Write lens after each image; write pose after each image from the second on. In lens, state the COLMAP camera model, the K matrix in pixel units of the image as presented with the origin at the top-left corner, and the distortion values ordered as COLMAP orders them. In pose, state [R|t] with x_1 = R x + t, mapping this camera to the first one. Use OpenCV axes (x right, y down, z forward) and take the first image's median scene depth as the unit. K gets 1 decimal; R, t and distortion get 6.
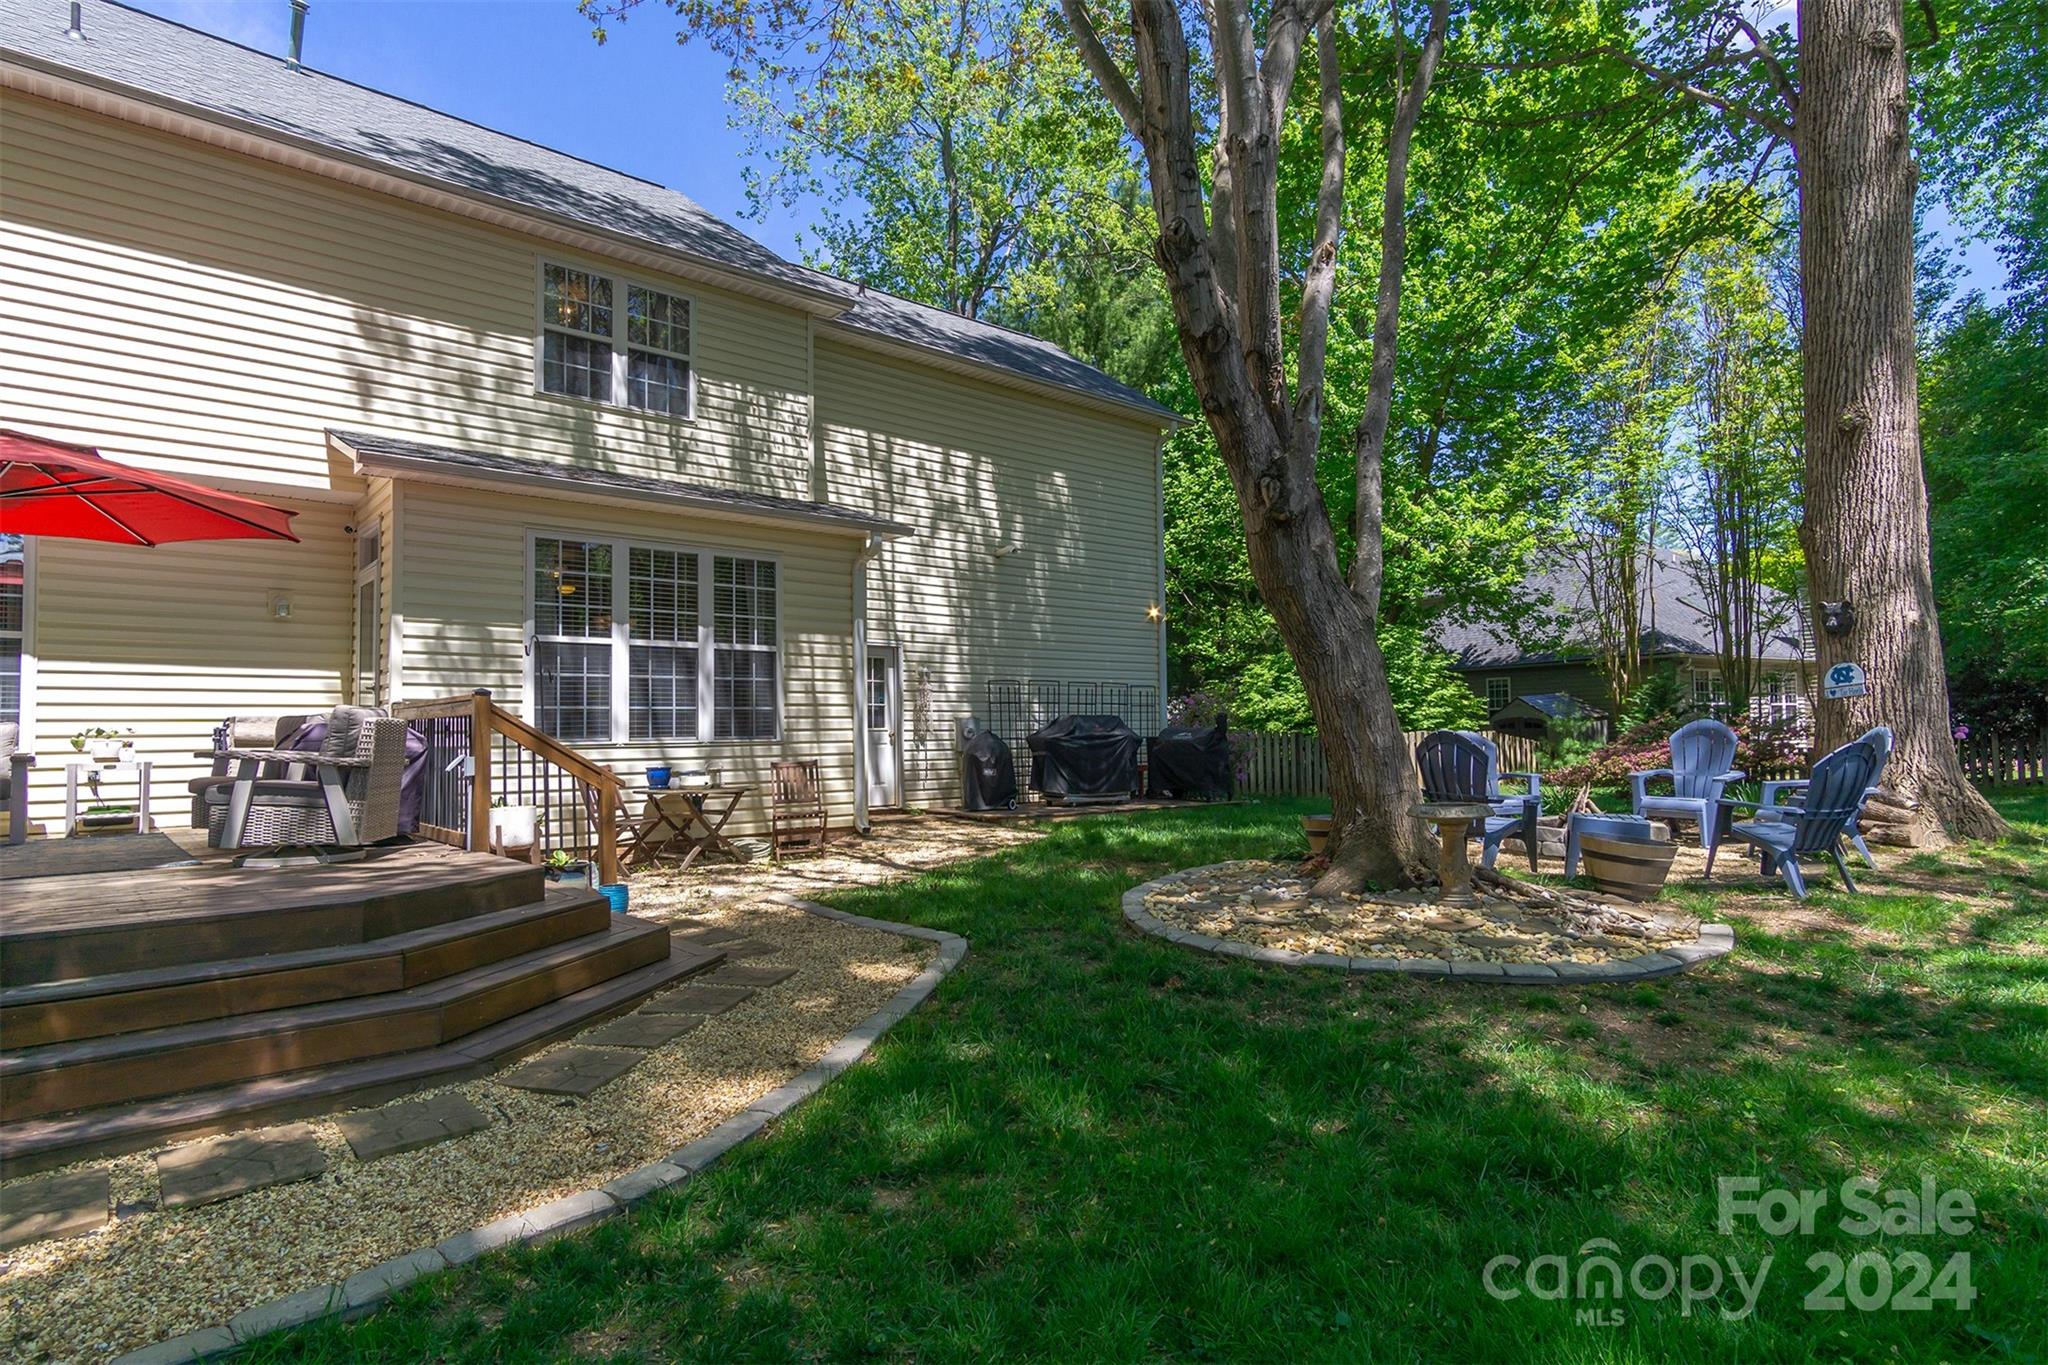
lens RADIAL K [[1078.6, 0, 1031.5], [0, 1078.6, 692.9], [0, 0, 1]] dist [0.003653, 0.001249]
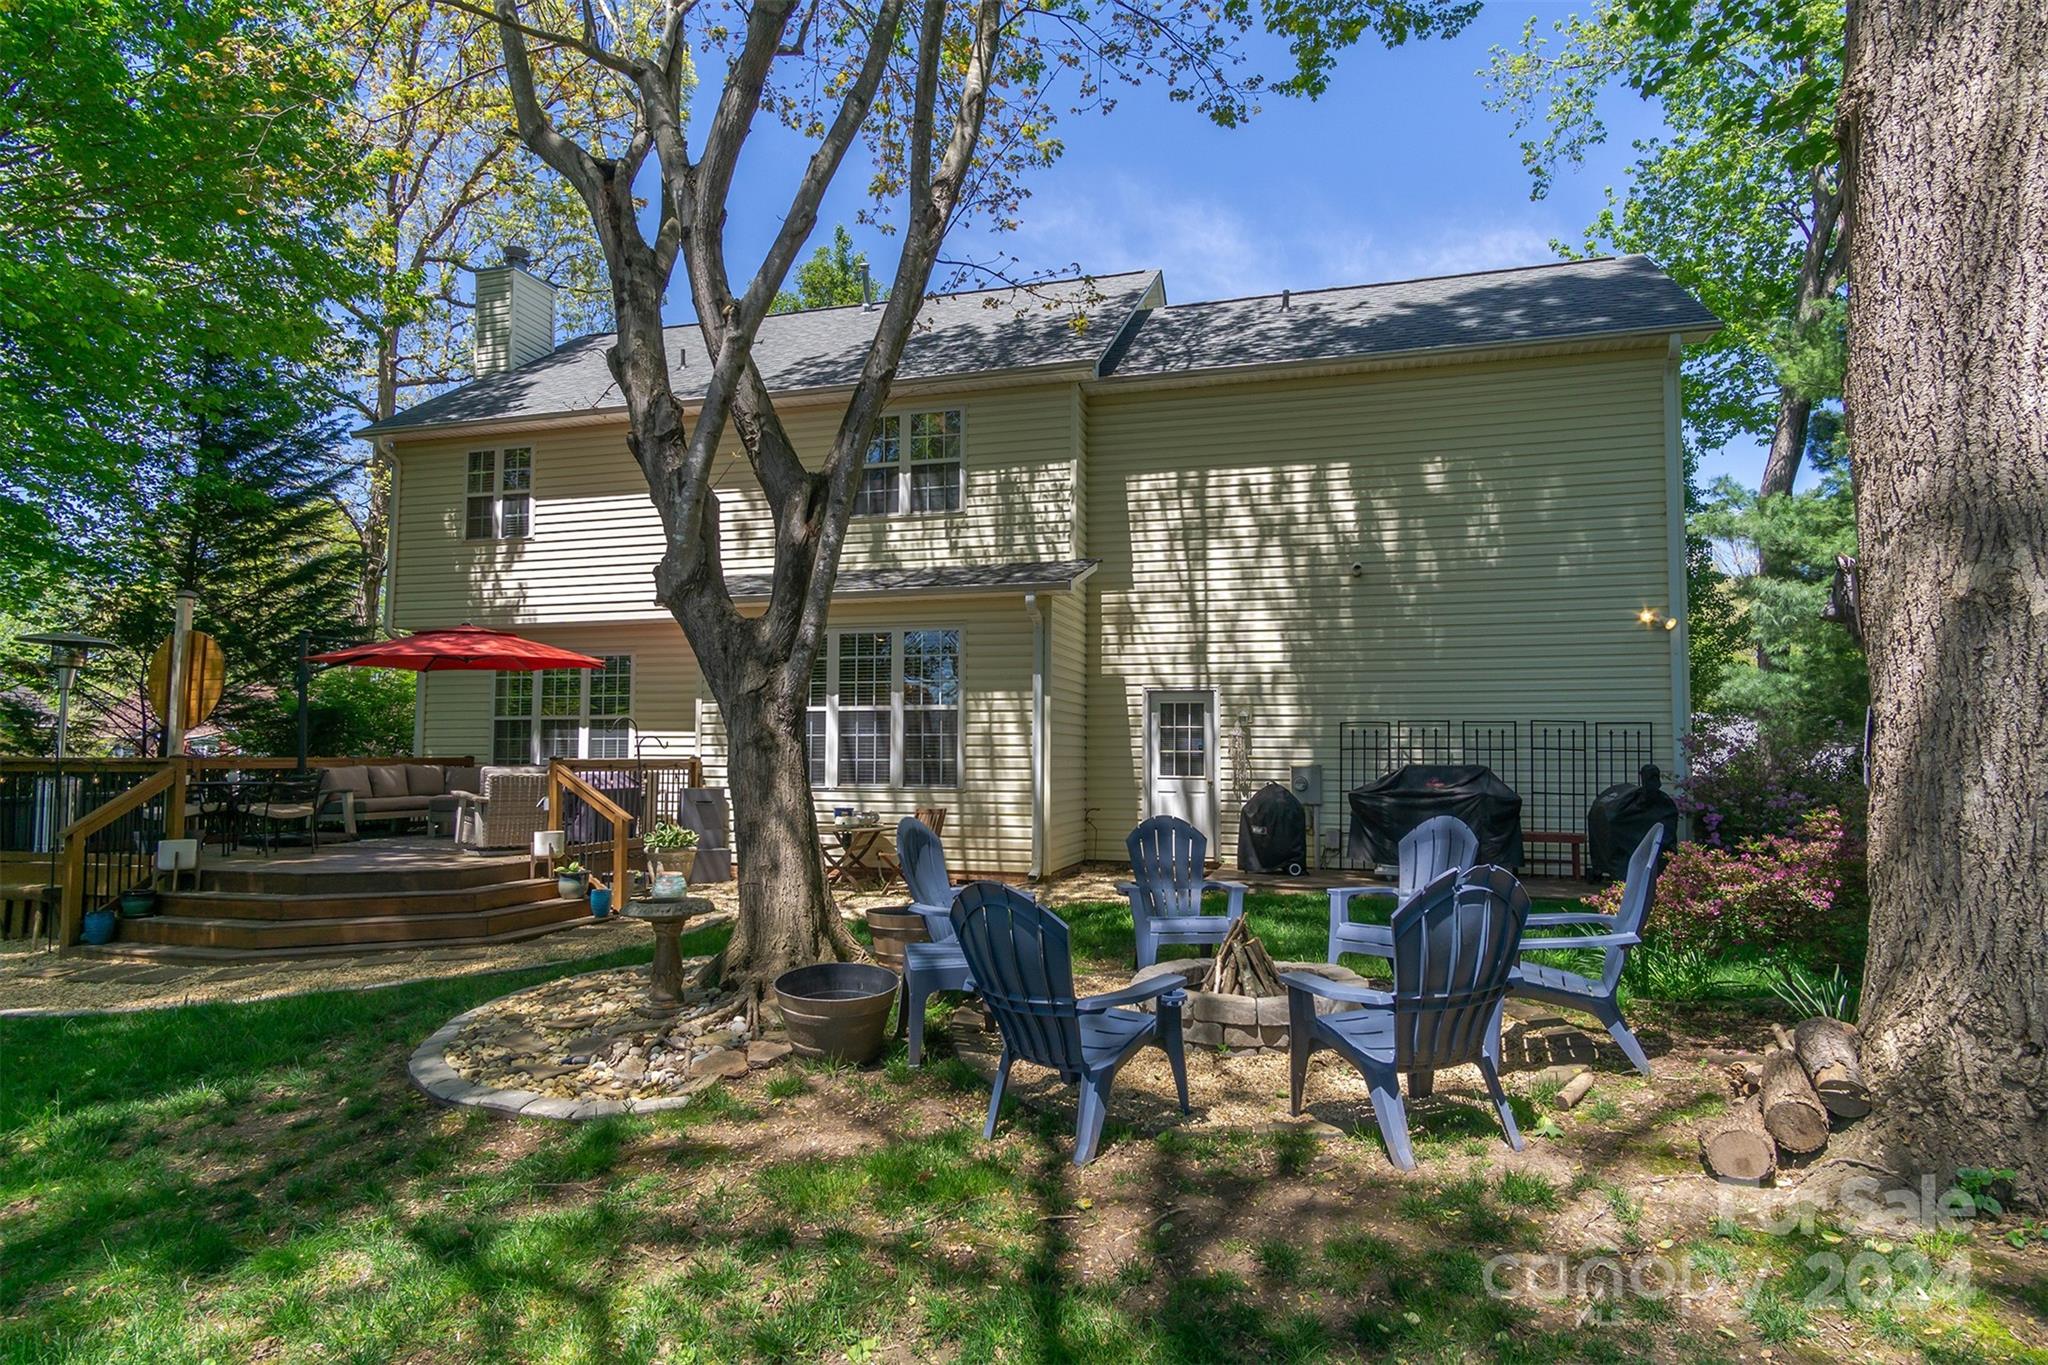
lens RADIAL K [[1117.0, 0, 1031.5], [0, 1117.0, 685.1], [0, 0, 1]] dist [0.002617, 0.000400]
pose [[0.543599, -0.038838, -0.838446, 0.618535], [0.022325, 0.999245, -0.031812, -0.019823], [0.839048, -0.001425, 0.544055, 0.339067]]
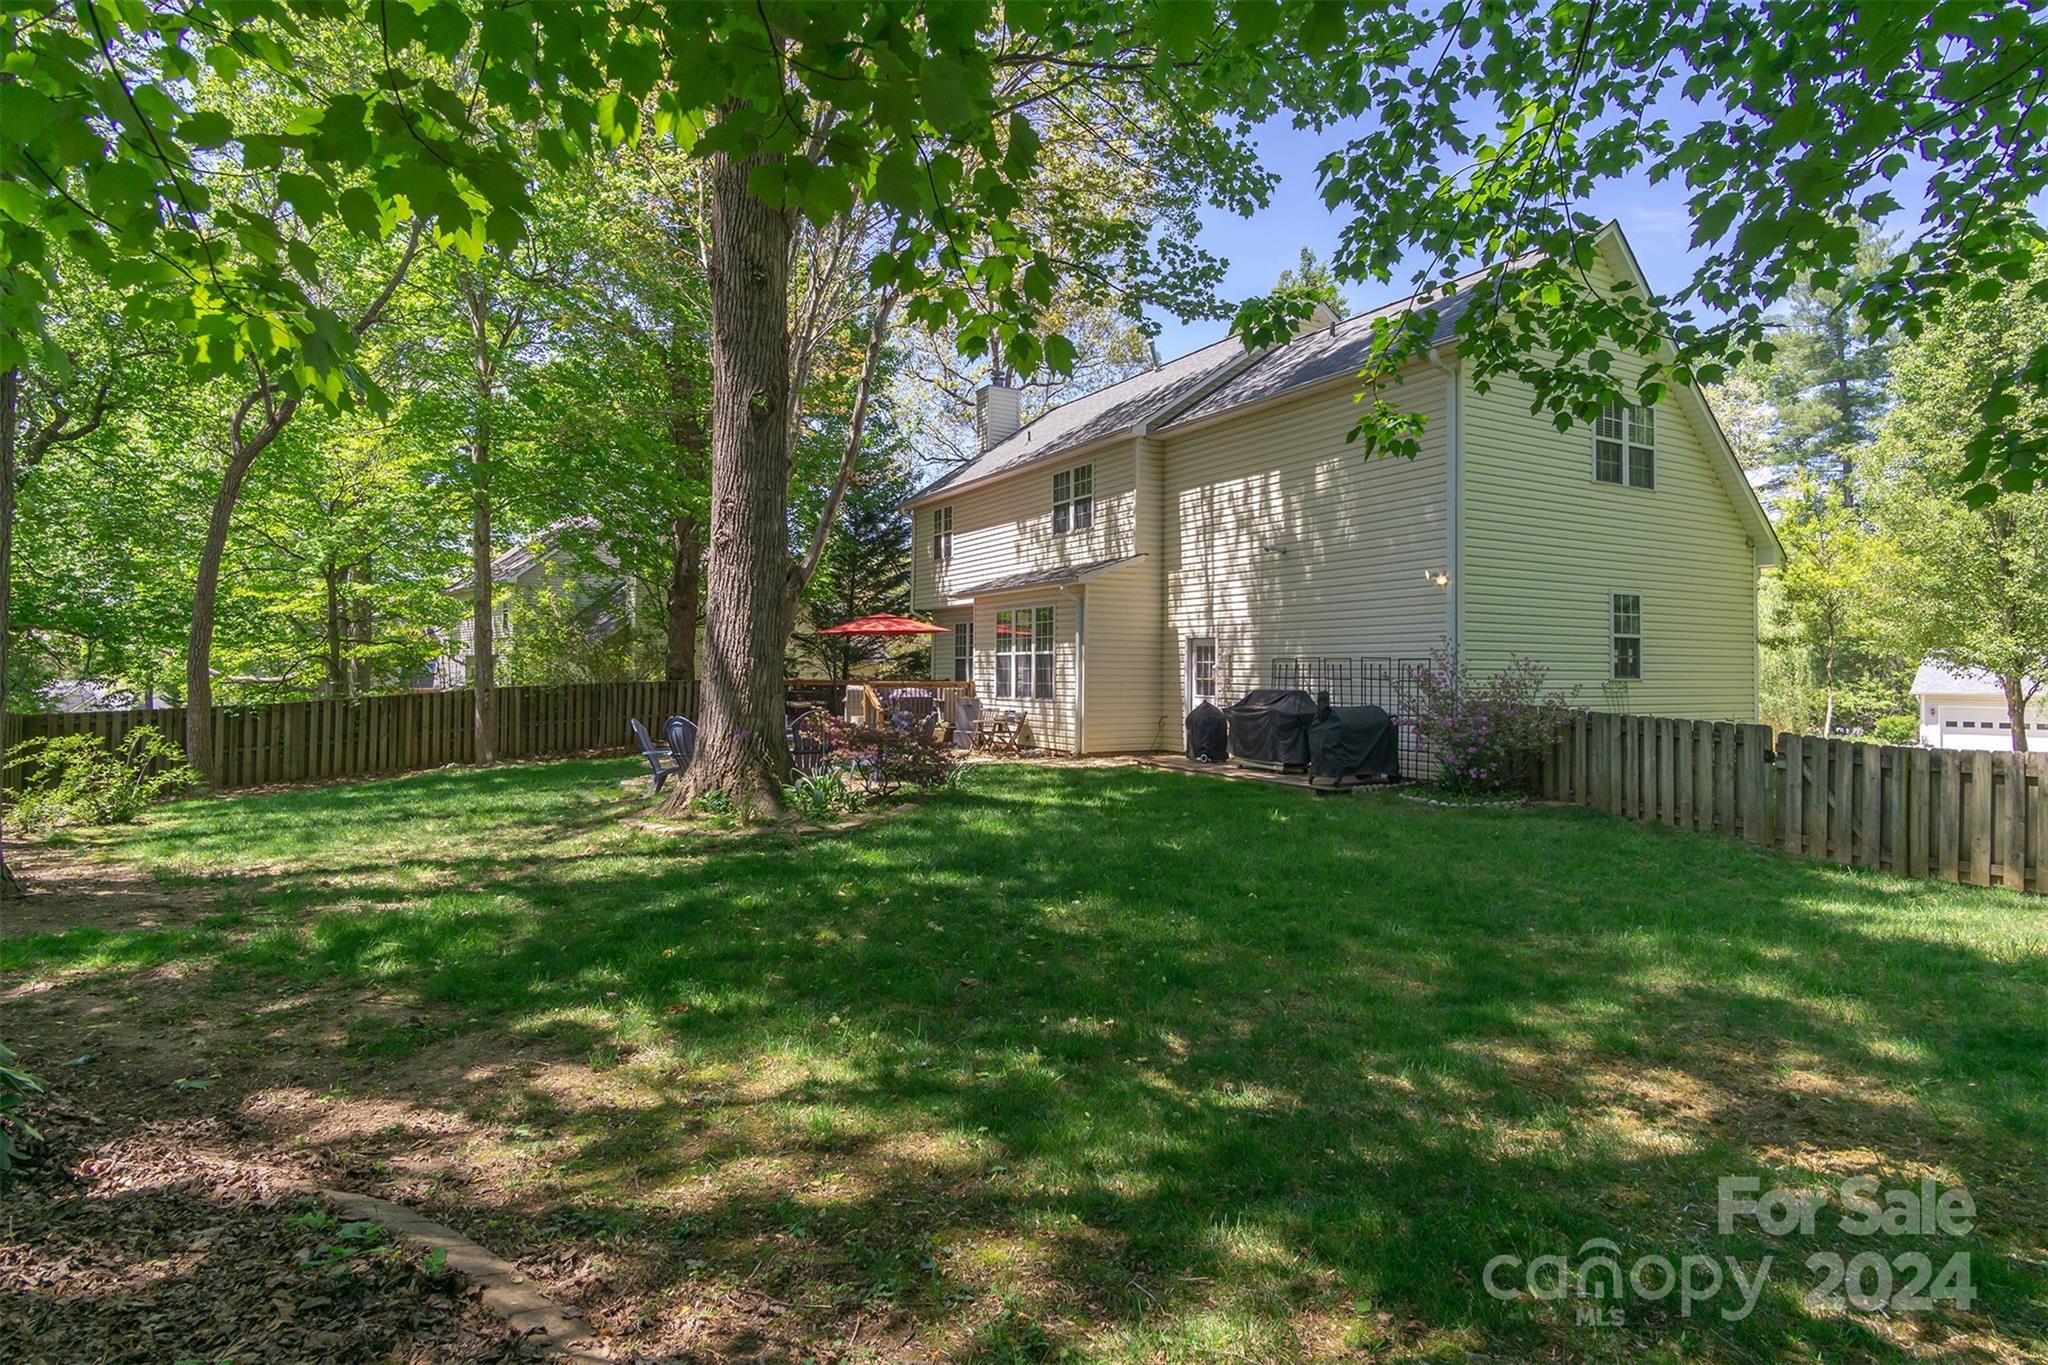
lens RADIAL K [[1086.7, 0, 1019.7], [0, 1086.7, 645.6], [0, 0, 1]] dist [0.001353, 0.000332]
pose [[-0.207226, -0.012372, -0.978215, 1.299916], [0.035141, 0.999181, -0.020081, -0.012918], [0.977662, -0.038536, -0.206621, 1.056110]]
